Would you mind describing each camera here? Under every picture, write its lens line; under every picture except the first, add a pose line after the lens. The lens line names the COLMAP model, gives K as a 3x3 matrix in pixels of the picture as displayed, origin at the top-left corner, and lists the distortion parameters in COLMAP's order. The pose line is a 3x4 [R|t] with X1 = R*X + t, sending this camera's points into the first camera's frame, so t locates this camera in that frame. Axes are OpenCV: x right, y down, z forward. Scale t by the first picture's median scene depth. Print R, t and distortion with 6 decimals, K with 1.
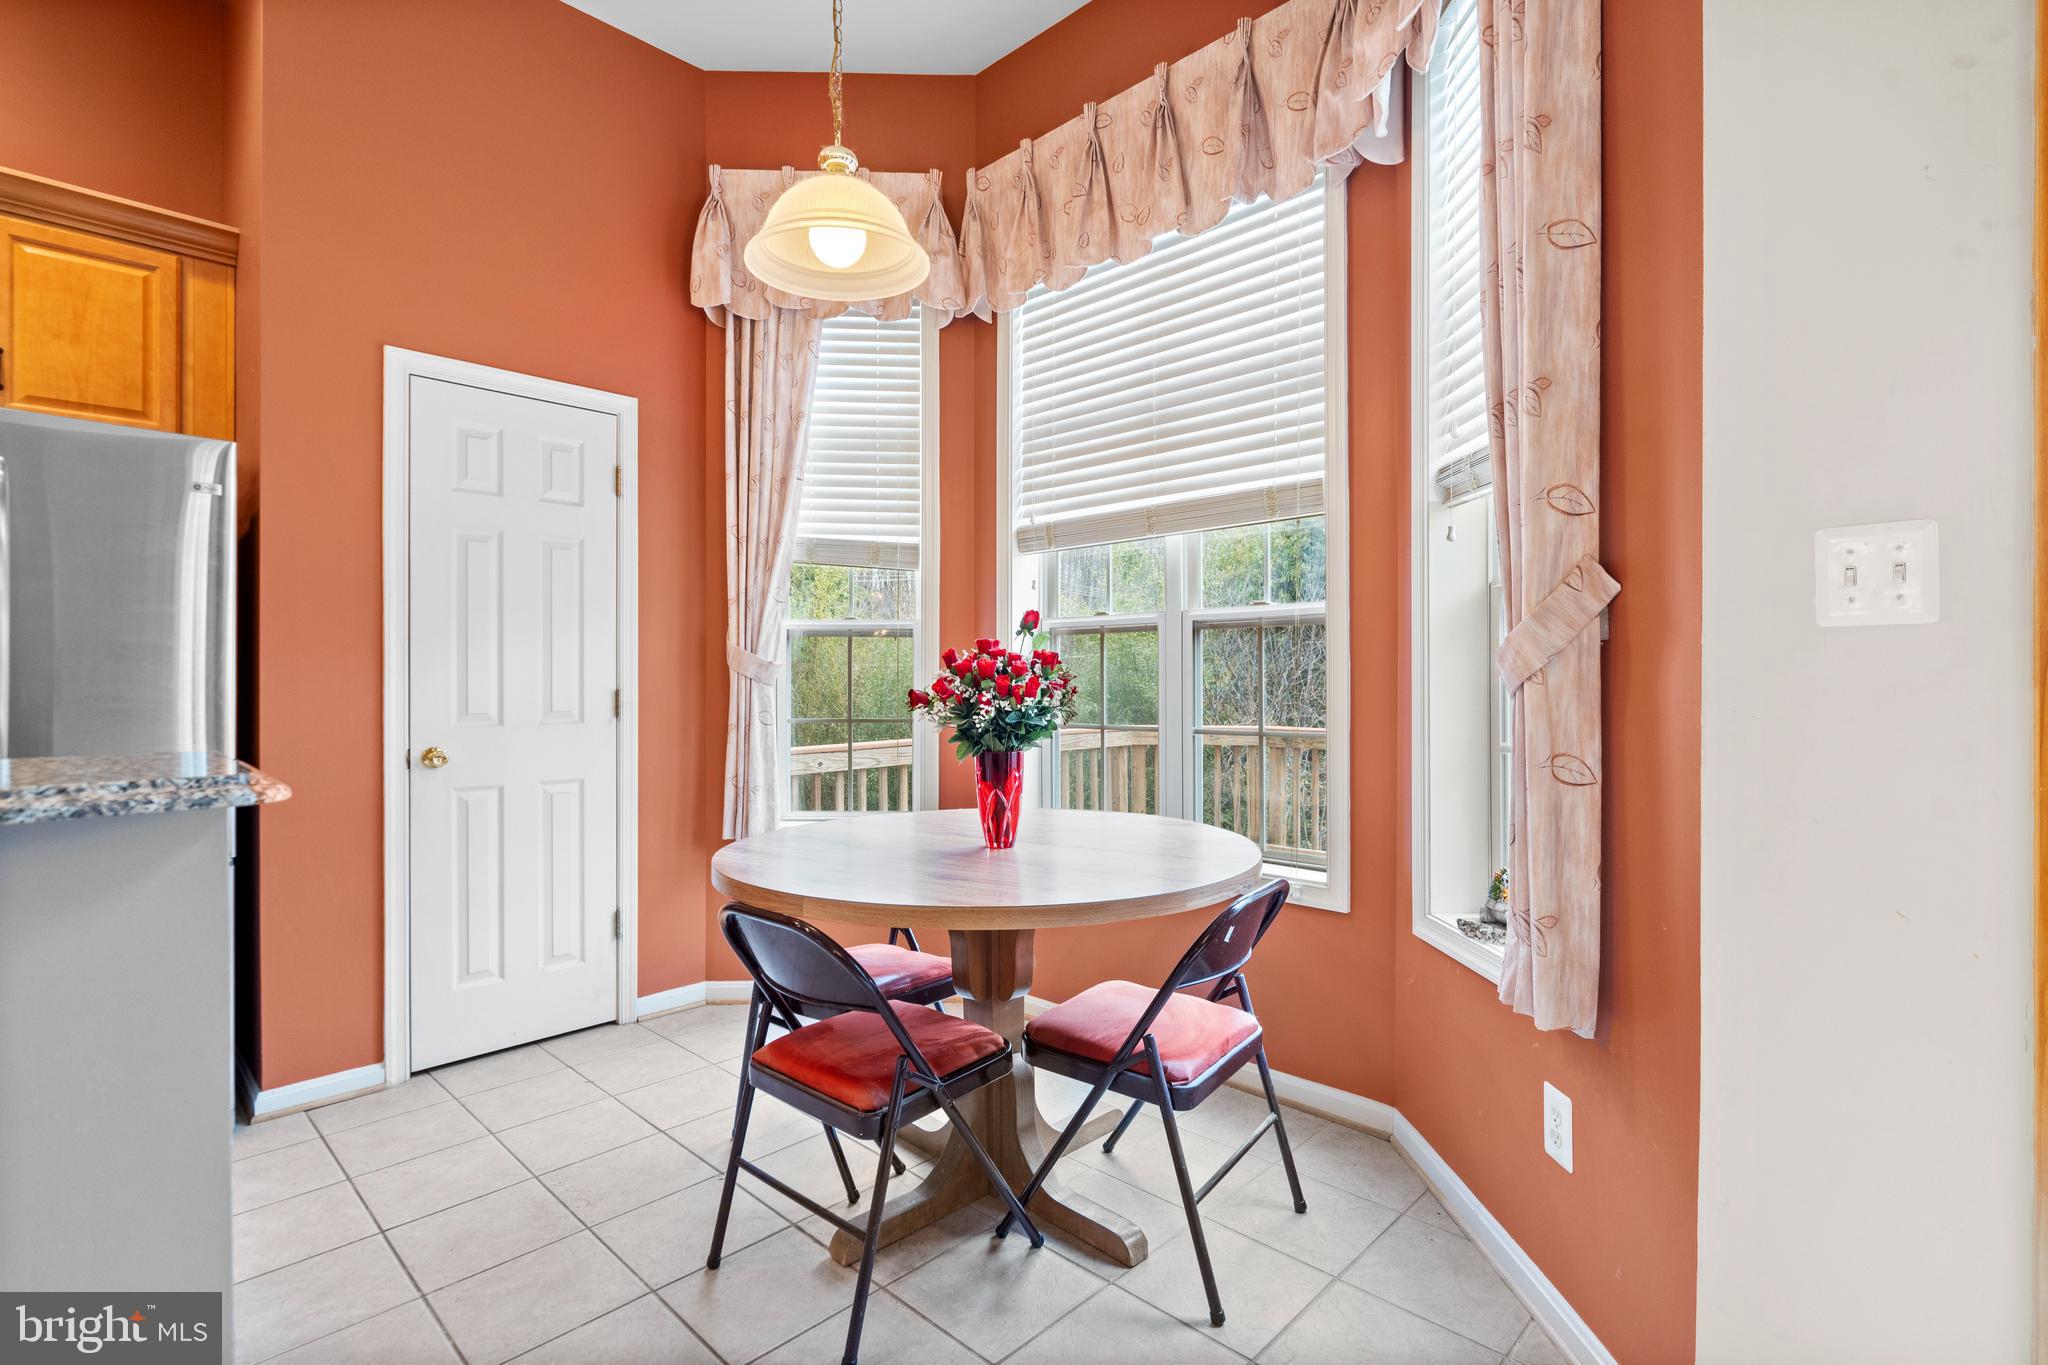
lens RADIAL K [[972.5, 0, 1026.1], [0, 972.5, 677.7], [0, 0, 1]] dist [-0.006560, 0.001894]
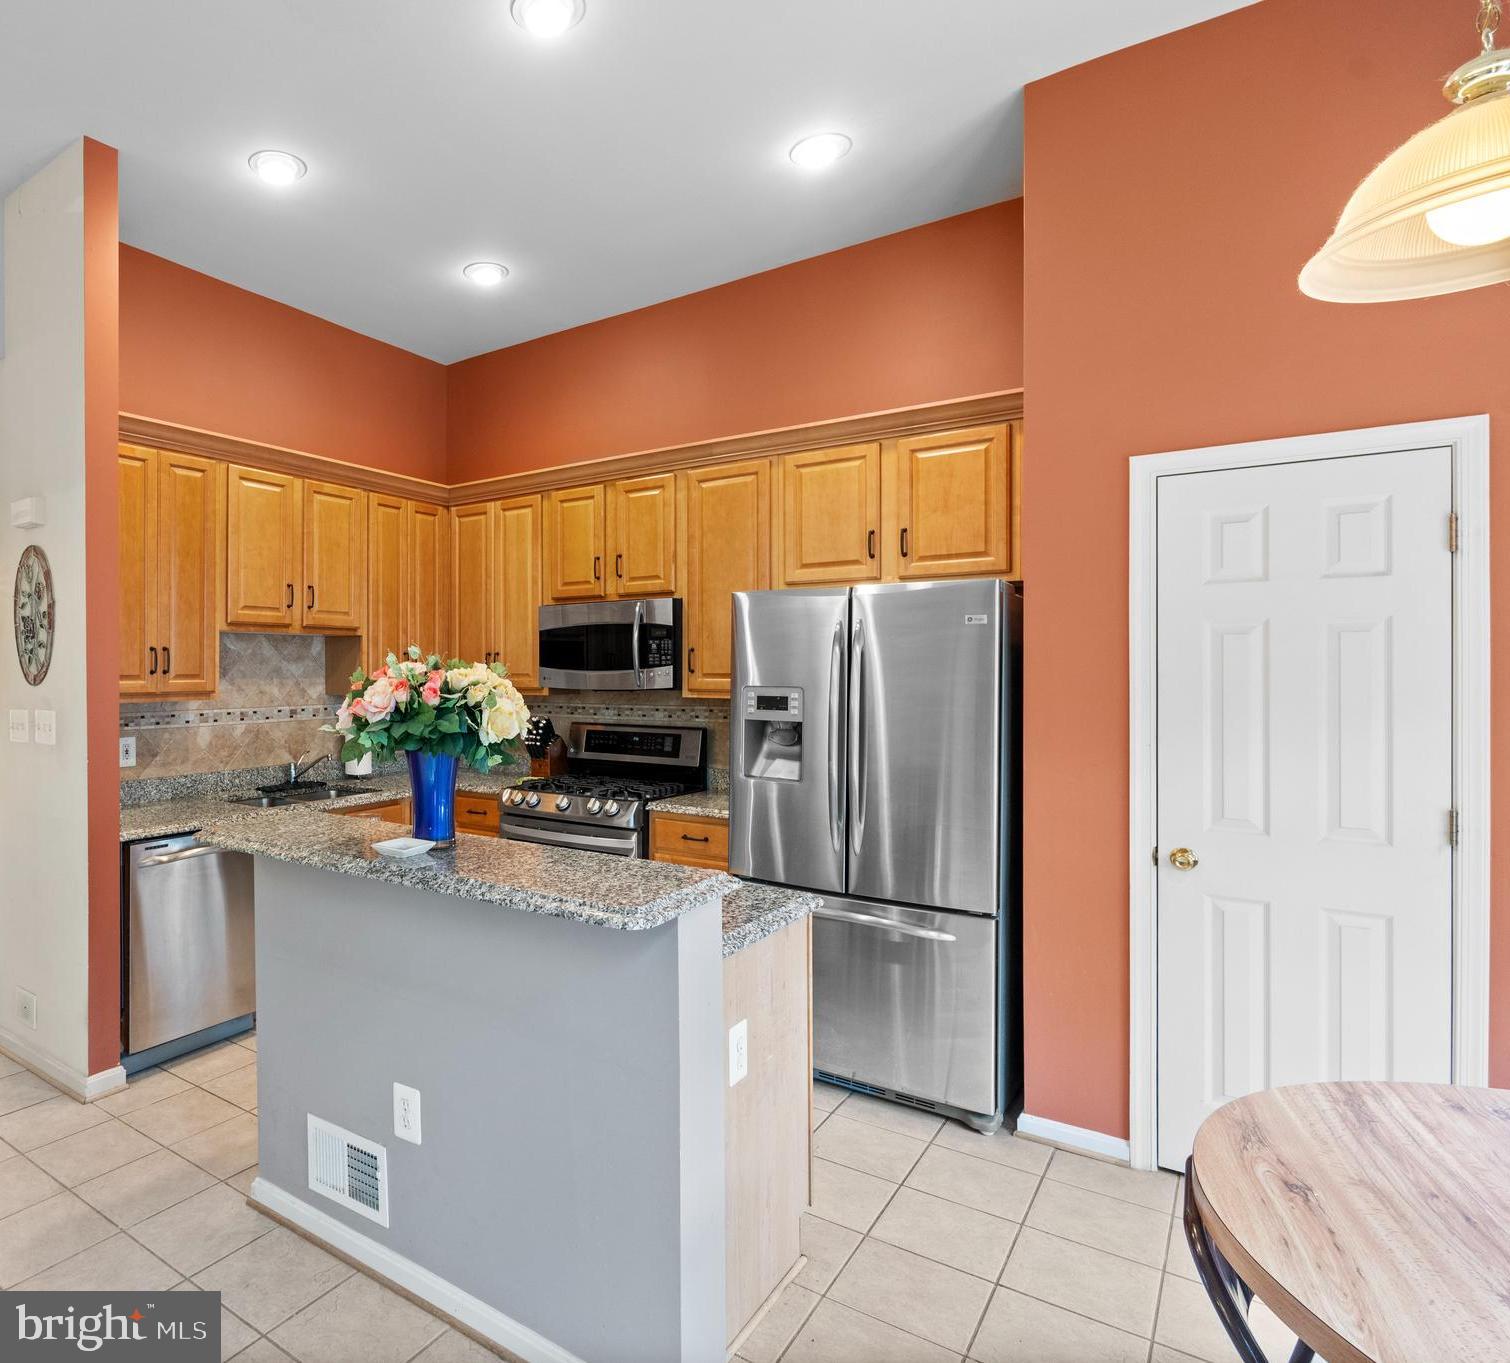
lens RADIAL K [[913.6, 0, 494.2], [0, 913.6, 671.7], [0, 0, 1]] dist [-0.008994, 0.001905]
pose [[0.077230, 0.001792, -0.997012, 0.255680], [-0.001583, 0.999997, 0.001674, -0.108413], [0.997012, 0.001449, 0.077232, 0.233304]]
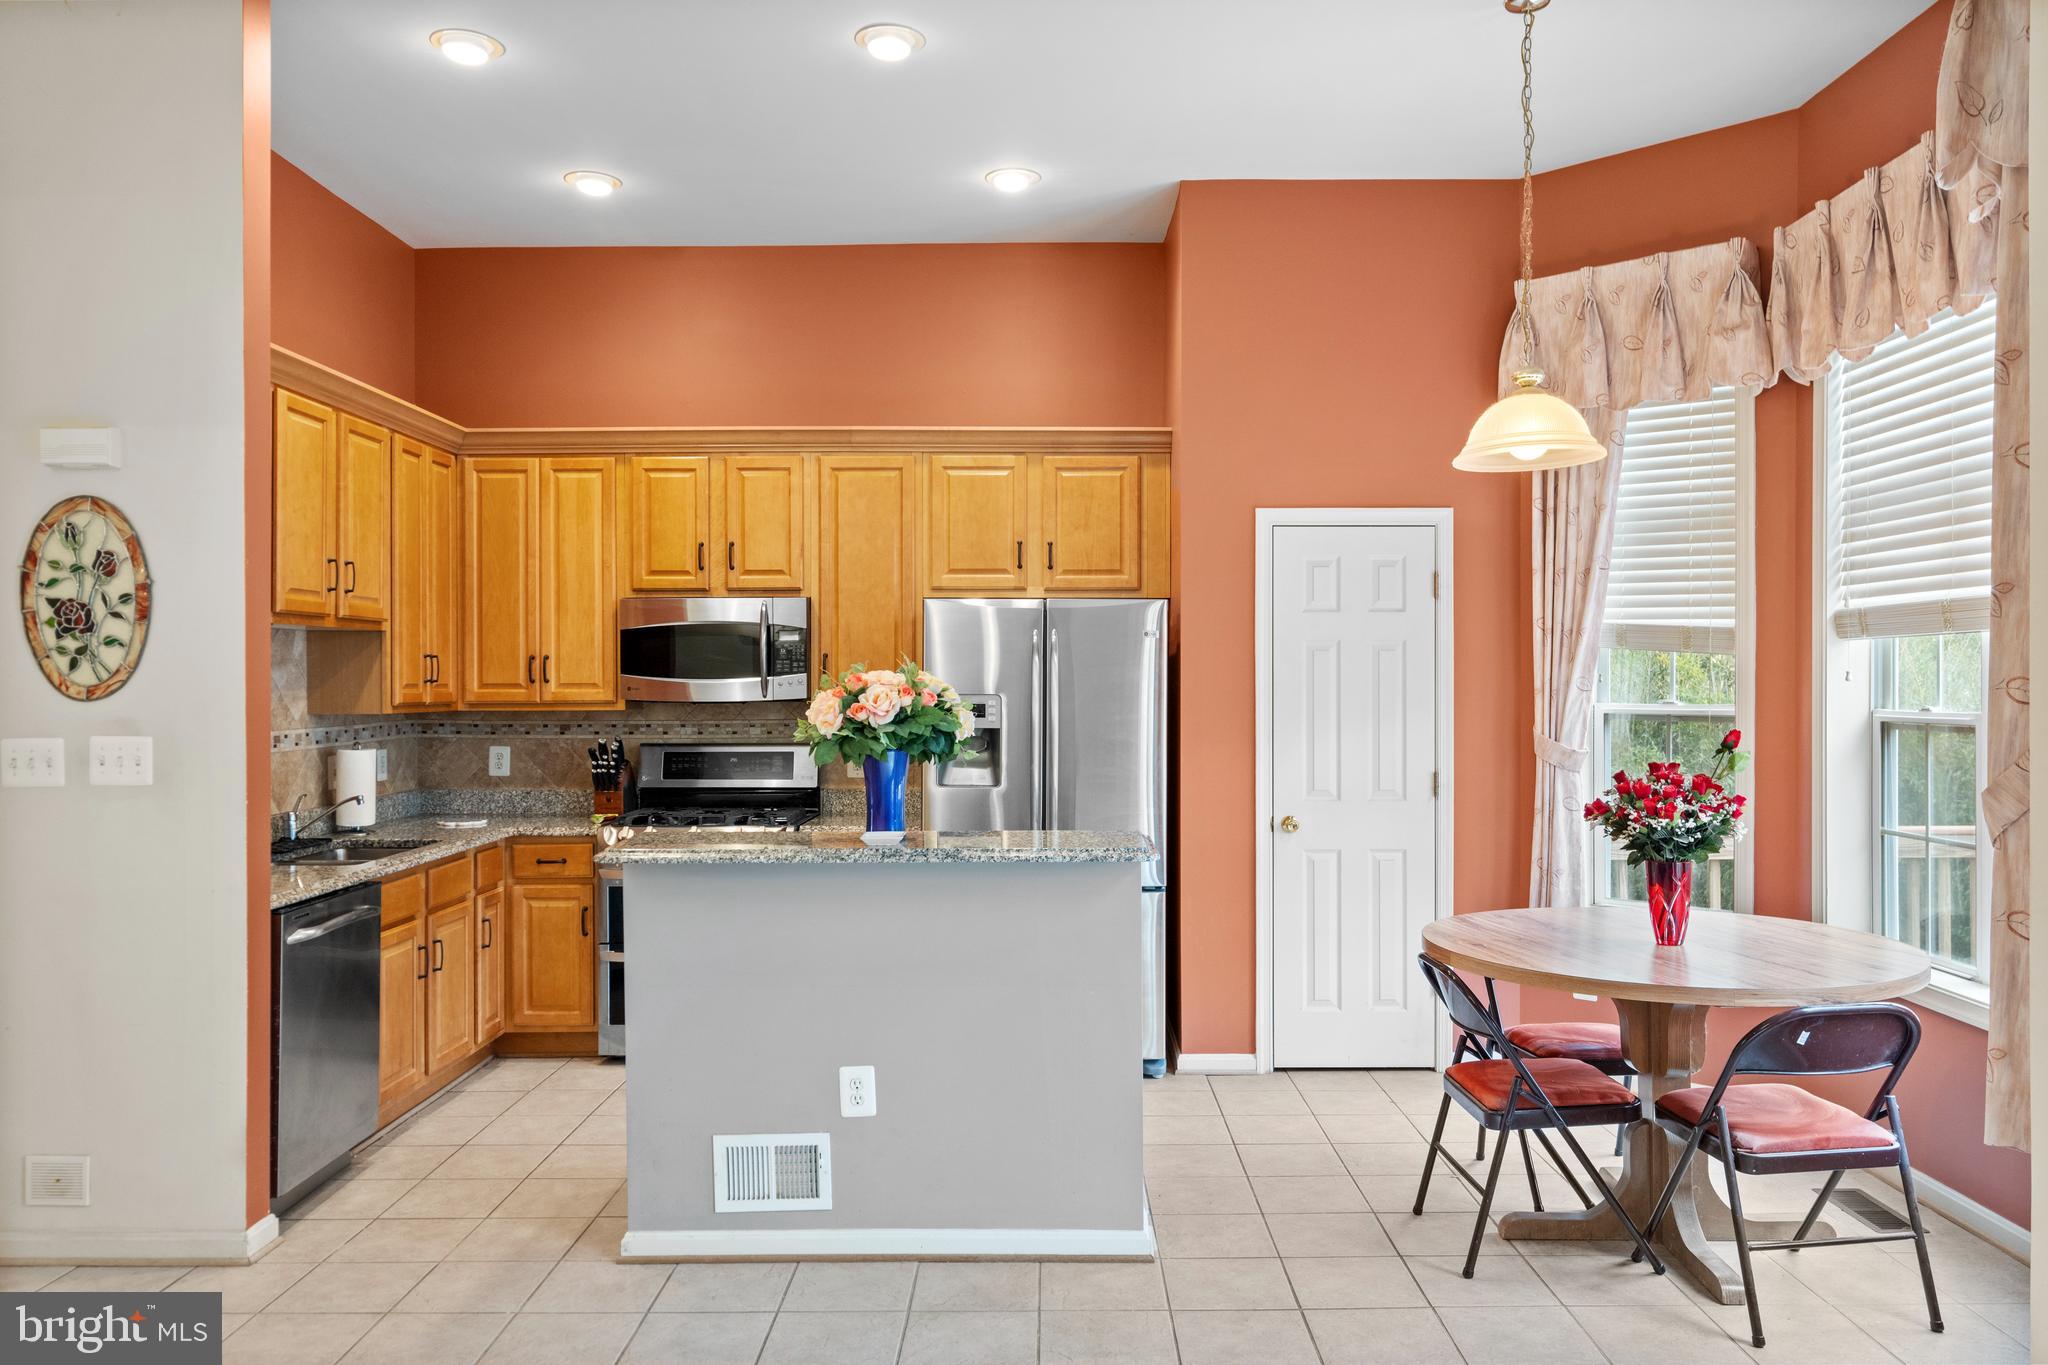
lens RADIAL K [[1453.4, 0, 1026.0], [0, 1453.4, 684.3], [0, 0, 1]] dist [-0.008135, -0.011455]
pose [[0.687019, 0.001788, -0.726638, 0.536540], [-0.000058, 0.999997, 0.002406, -0.105638], [0.726640, -0.001610, 0.687017, -0.559509]]
